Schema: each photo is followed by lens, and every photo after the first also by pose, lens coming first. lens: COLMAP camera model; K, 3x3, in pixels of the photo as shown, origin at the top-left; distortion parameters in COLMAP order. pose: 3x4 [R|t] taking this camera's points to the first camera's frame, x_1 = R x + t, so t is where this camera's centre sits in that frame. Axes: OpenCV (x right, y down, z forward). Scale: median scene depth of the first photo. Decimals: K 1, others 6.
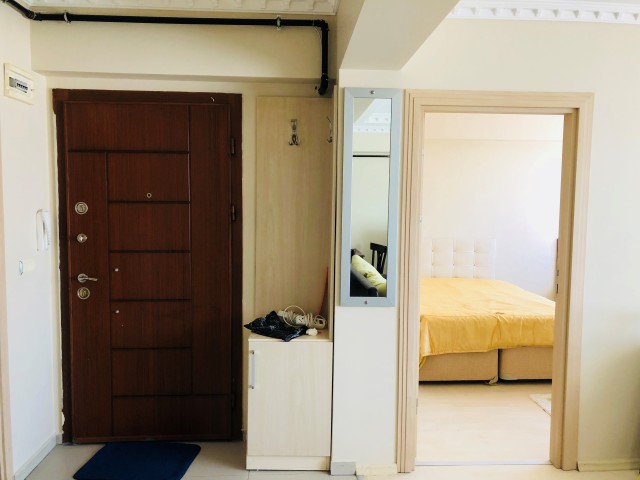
lens RADIAL K [[532.0, 0, 319.6], [0, 532.0, 240.2], [0, 0, 1]] dist [0.034203, -0.034611]
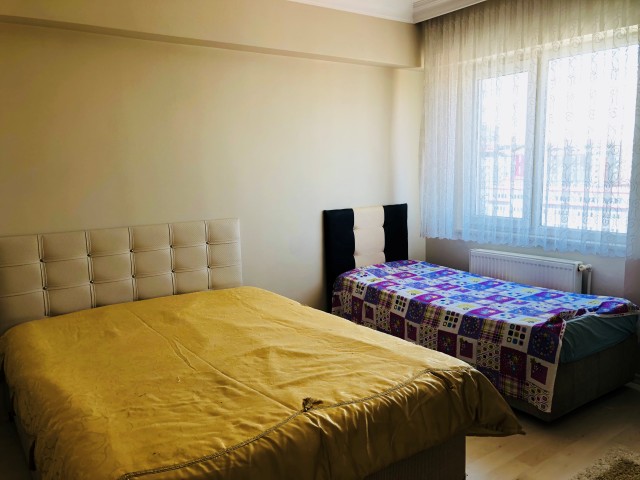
lens RADIAL K [[532.0, 0, 320.6], [0, 532.0, 241.7], [0, 0, 1]] dist [0.034203, -0.034611]
pose [[0.846319, -0.099528, 0.523296, 0.092805], [0.071864, 0.994742, 0.072969, -0.014684], [-0.527807, -0.024149, 0.849021, 0.445484]]
